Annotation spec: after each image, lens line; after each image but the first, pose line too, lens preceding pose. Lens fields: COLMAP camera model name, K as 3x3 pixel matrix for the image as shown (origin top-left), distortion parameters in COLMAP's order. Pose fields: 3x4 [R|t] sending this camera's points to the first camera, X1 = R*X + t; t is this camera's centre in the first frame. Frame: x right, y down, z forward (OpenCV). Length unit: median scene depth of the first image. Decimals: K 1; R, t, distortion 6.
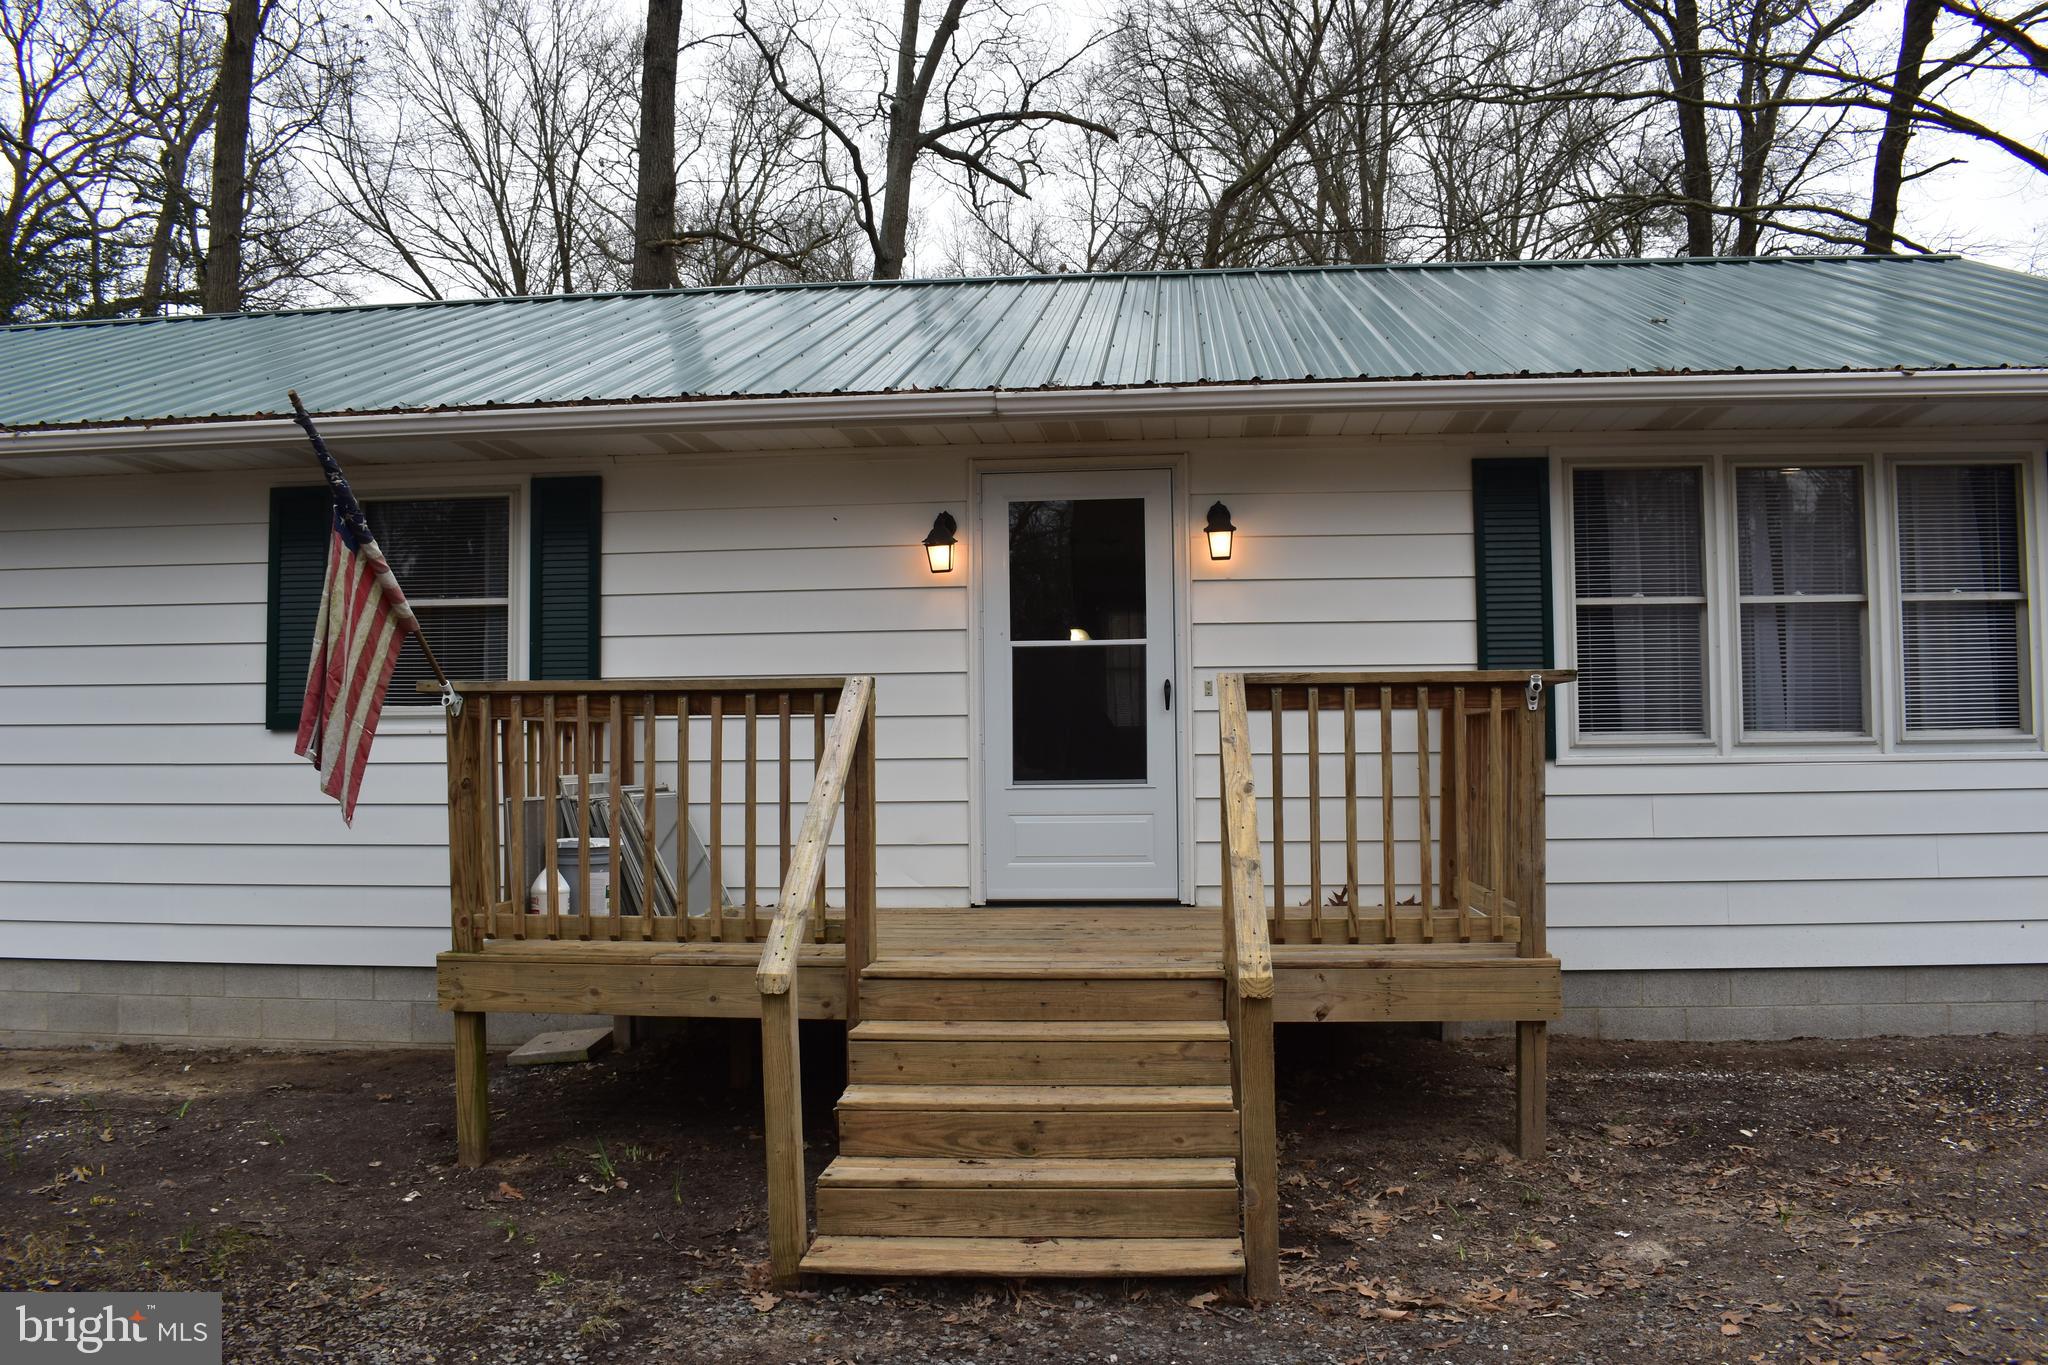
lens RADIAL K [[1601.4, 0, 1032.8], [0, 1601.4, 682.6], [0, 0, 1]] dist [-0.093869, 0.015206]
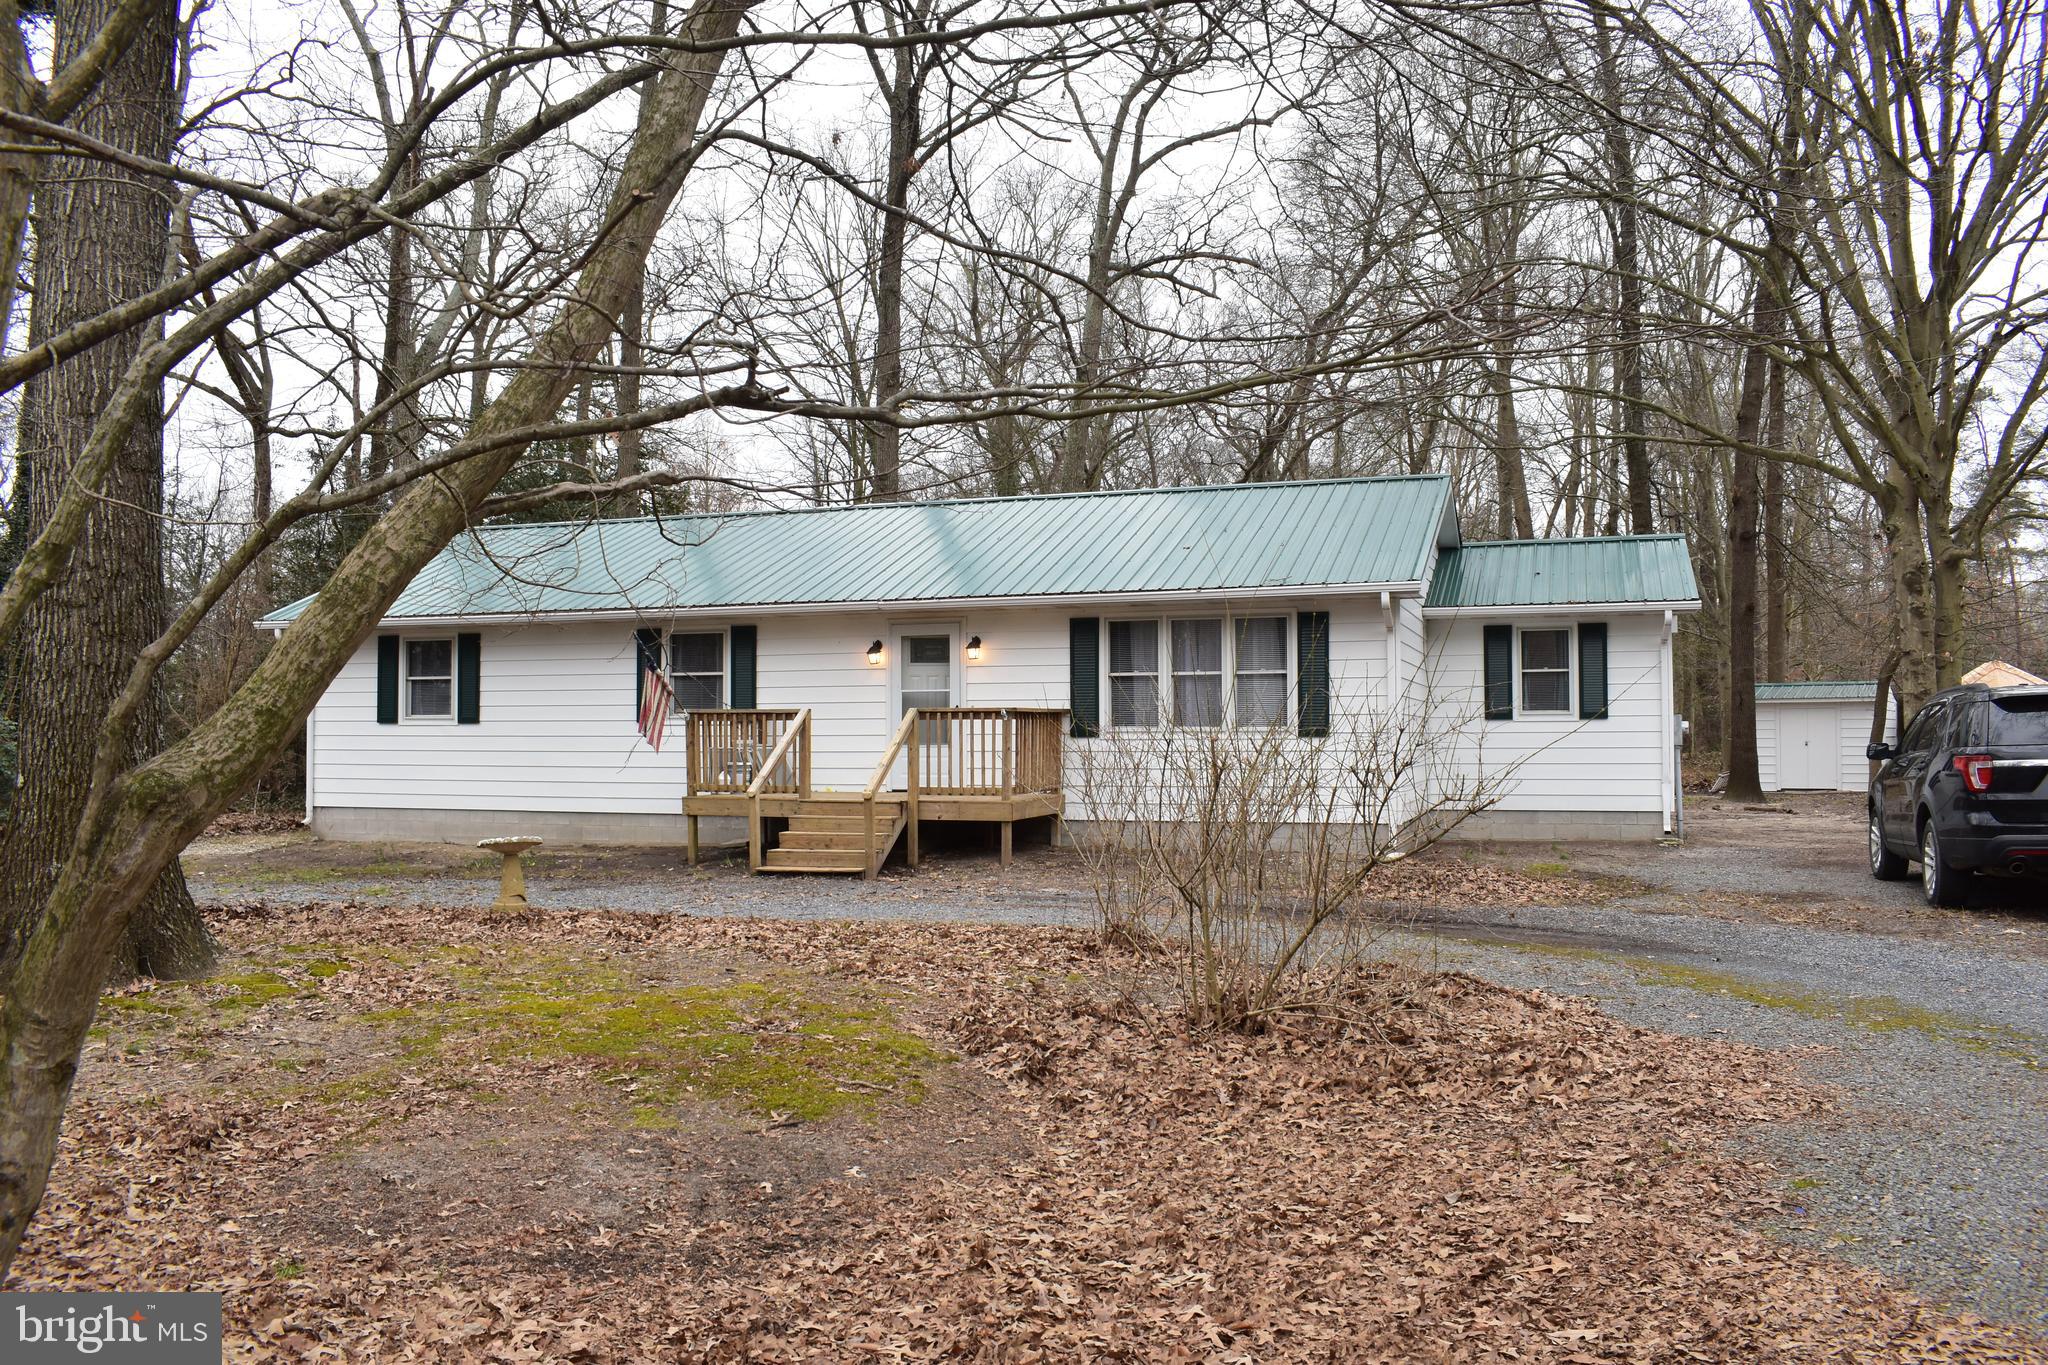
lens RADIAL K [[1601.4, 0, 1032.8], [0, 1601.4, 682.6], [0, 0, 1]] dist [-0.093869, 0.015206]
pose [[0.970594, -0.002709, -0.240709, 0.840023], [0.004631, 0.999962, 0.007419, -0.057698], [0.240679, -0.008315, 0.970569, -1.504410]]
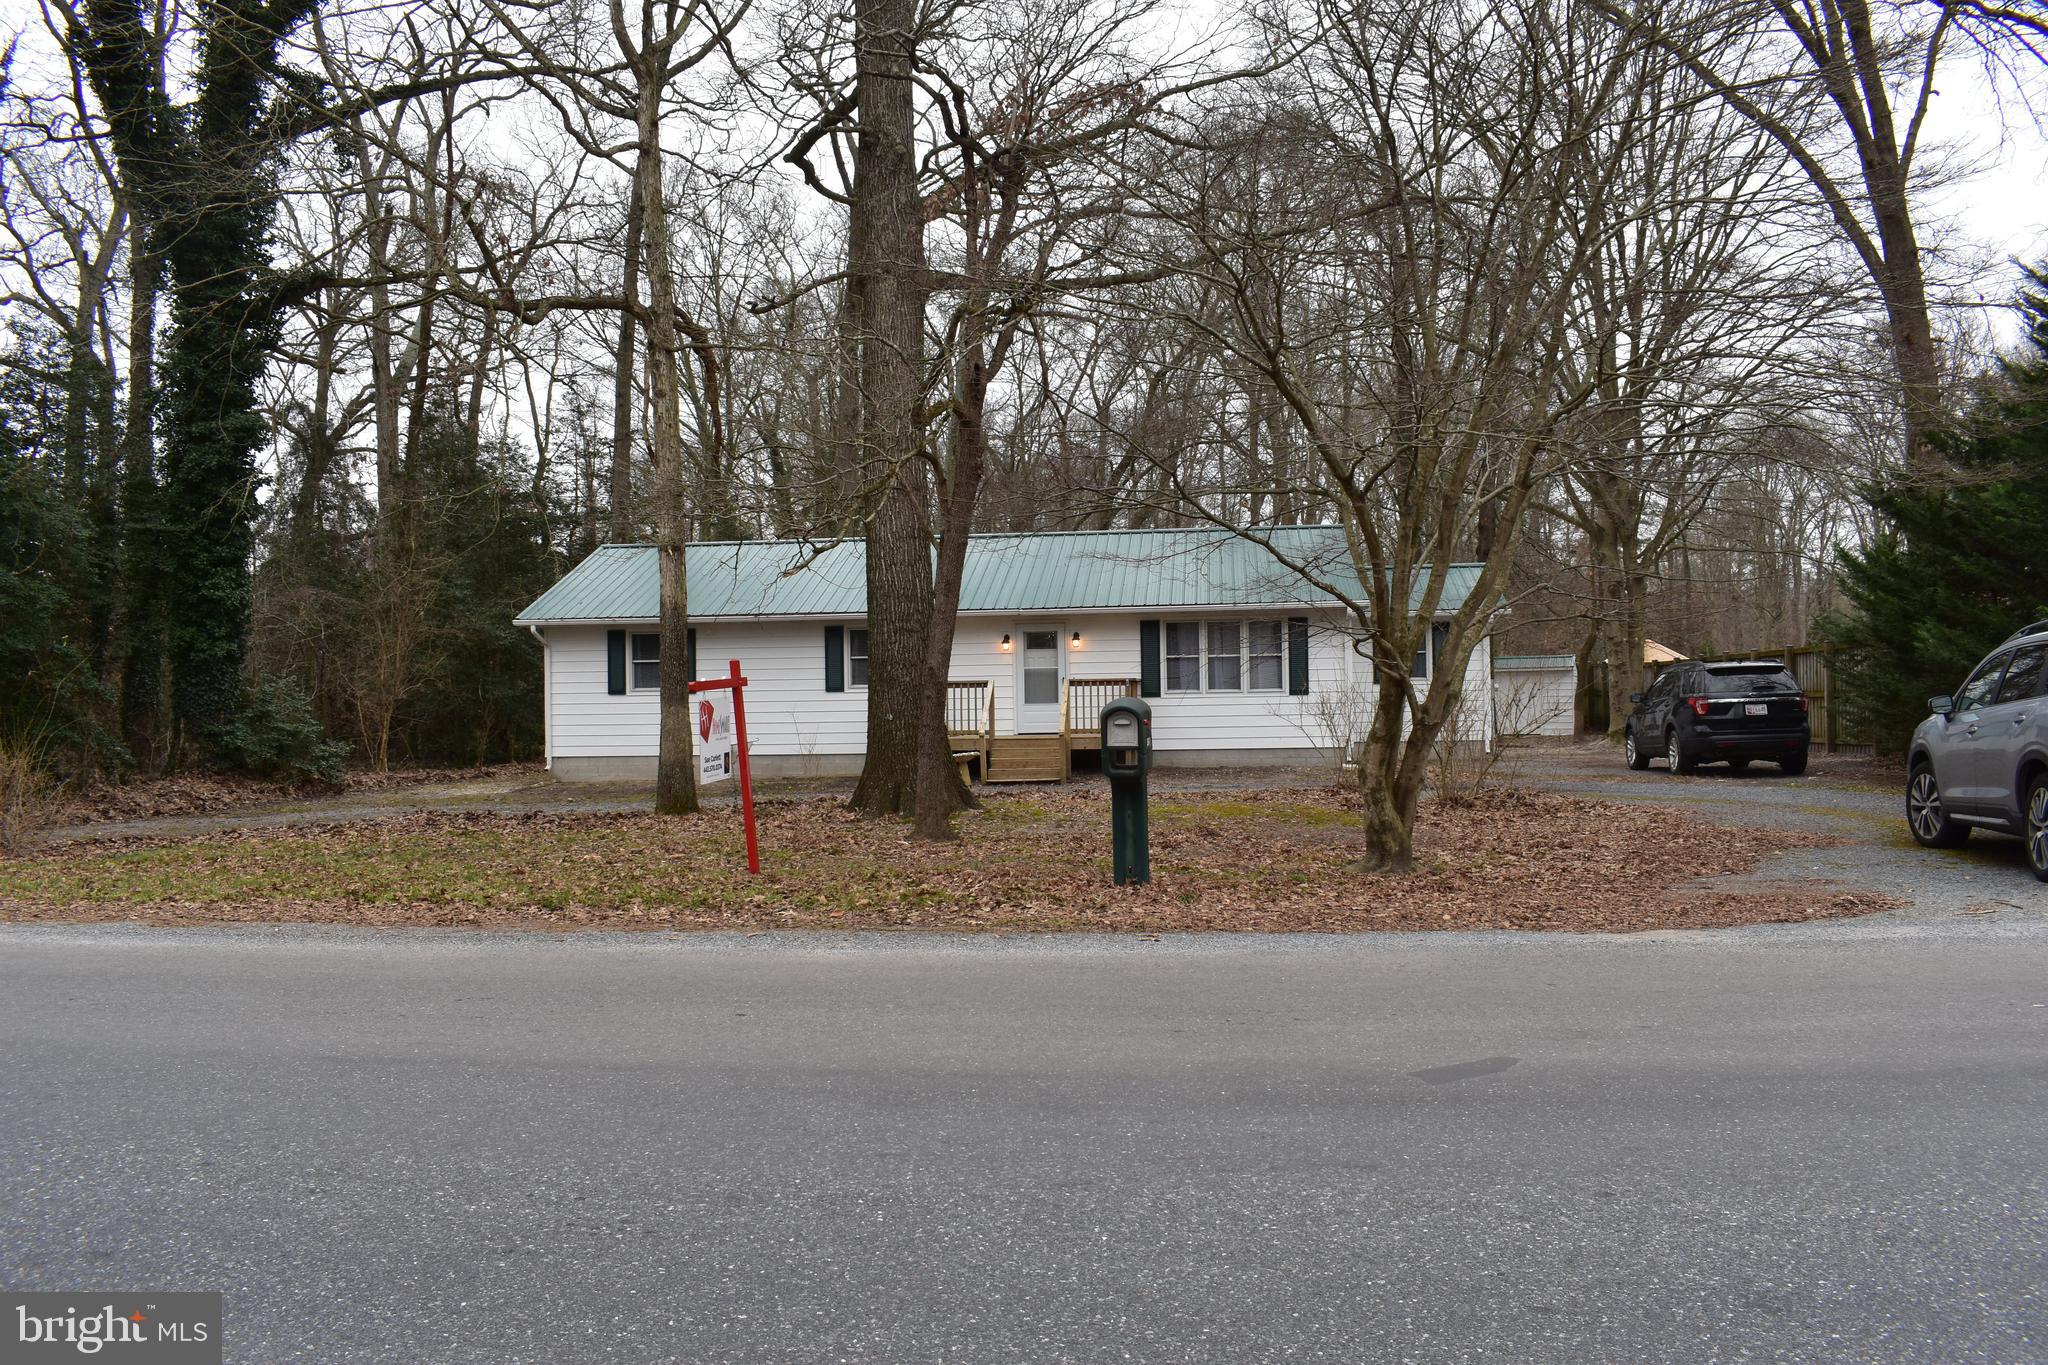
lens RADIAL K [[1601.4, 0, 1032.8], [0, 1601.4, 682.6], [0, 0, 1]] dist [-0.093869, 0.015206]
pose [[0.999515, -0.007691, -0.030172, 0.130198], [0.008613, 0.999496, 0.030560, -0.112174], [0.029922, -0.030805, 0.999077, -3.023643]]
